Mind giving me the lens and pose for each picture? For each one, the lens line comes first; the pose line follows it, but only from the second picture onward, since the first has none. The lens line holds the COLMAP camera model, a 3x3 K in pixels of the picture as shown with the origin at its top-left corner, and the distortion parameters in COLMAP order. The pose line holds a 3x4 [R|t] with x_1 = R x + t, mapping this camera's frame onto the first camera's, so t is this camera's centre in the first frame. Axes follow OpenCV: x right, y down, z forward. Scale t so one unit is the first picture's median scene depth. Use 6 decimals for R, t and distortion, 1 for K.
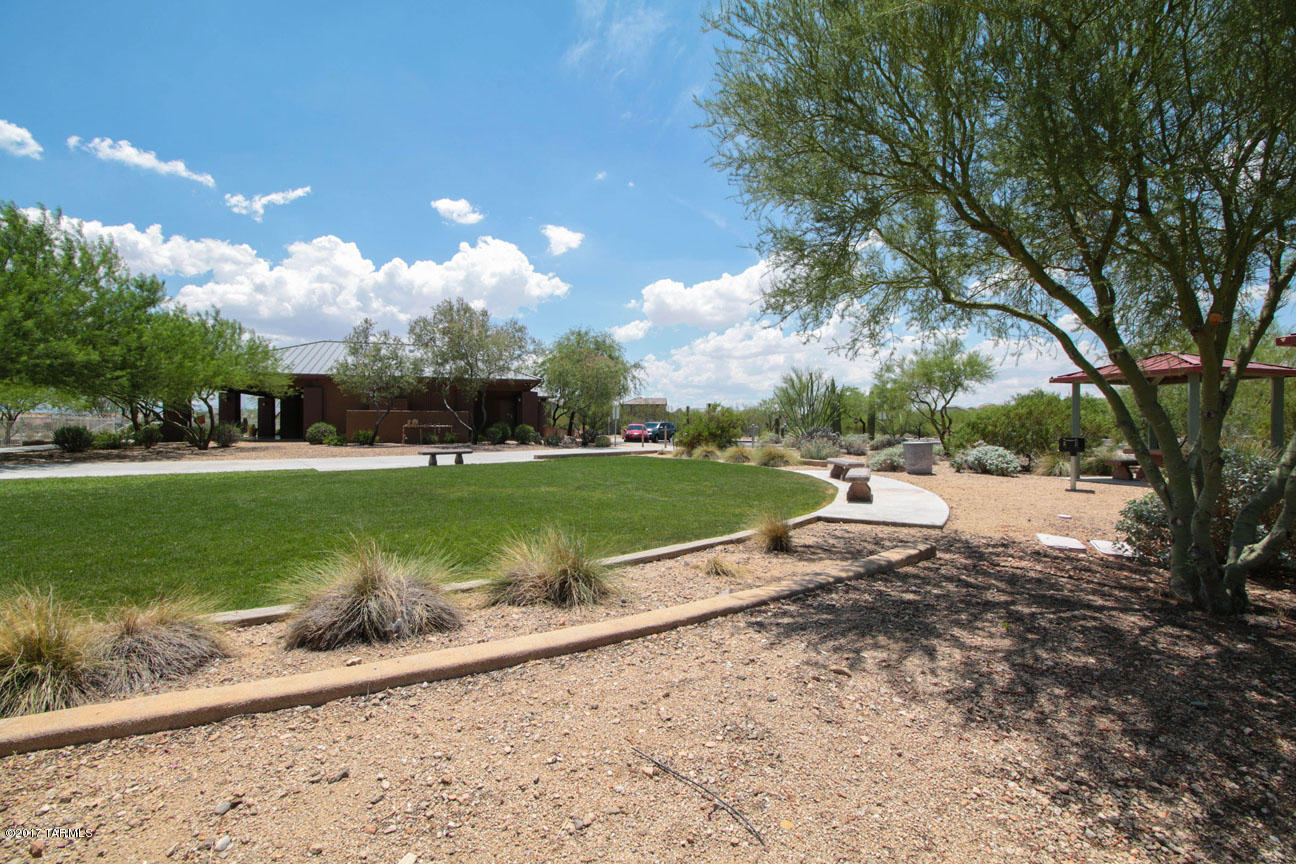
lens RADIAL K [[603.1, 0, 646.4], [0, 603.1, 430.3], [0, 0, 1]] dist [-0.002698, -0.000324]
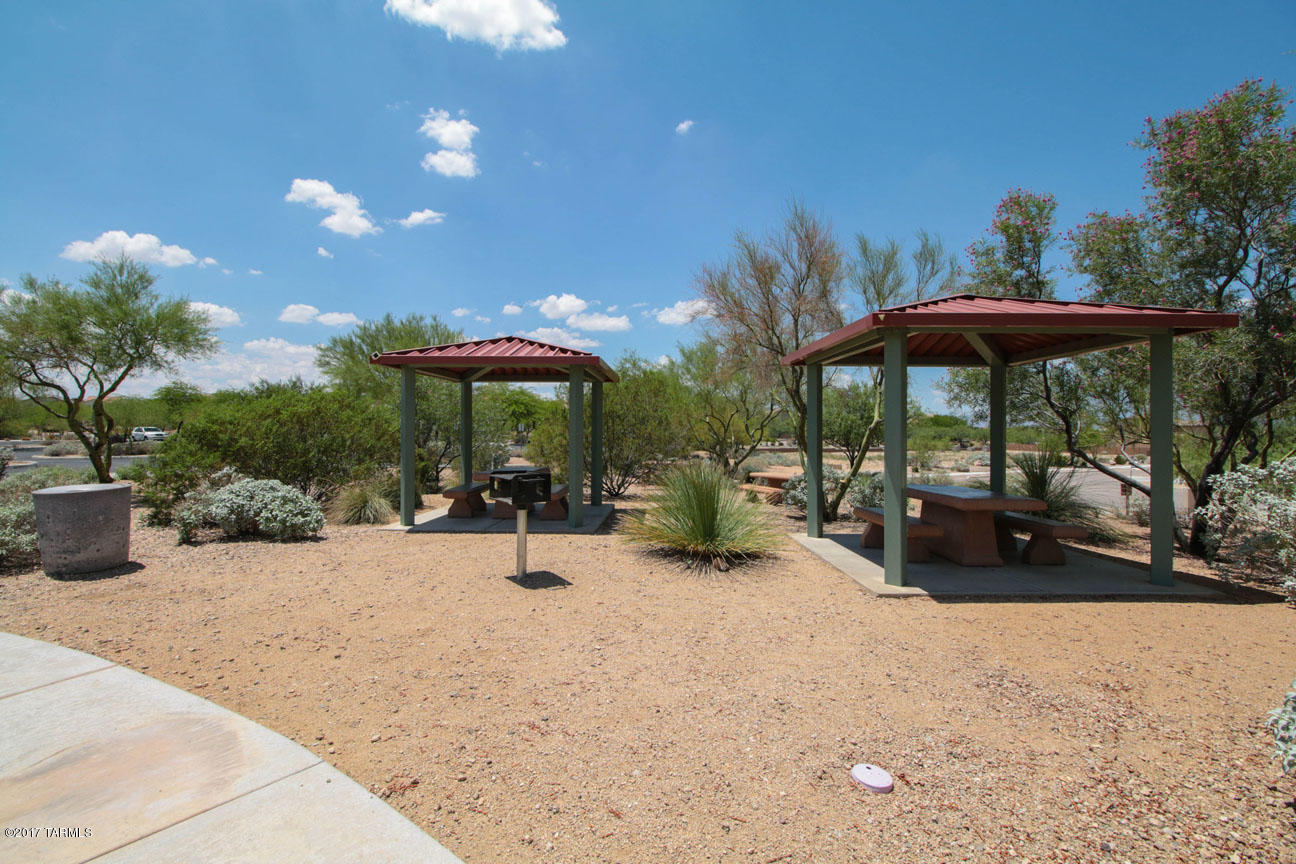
lens RADIAL K [[603.1, 0, 645.0], [0, 603.1, 429.7], [0, 0, 1]] dist [-0.002698, -0.000324]
pose [[0.306214, -0.002565, 0.951959, 0.159977], [0.002558, 0.999995, 0.001872, -0.011677], [-0.951959, 0.001862, 0.306219, 0.437284]]
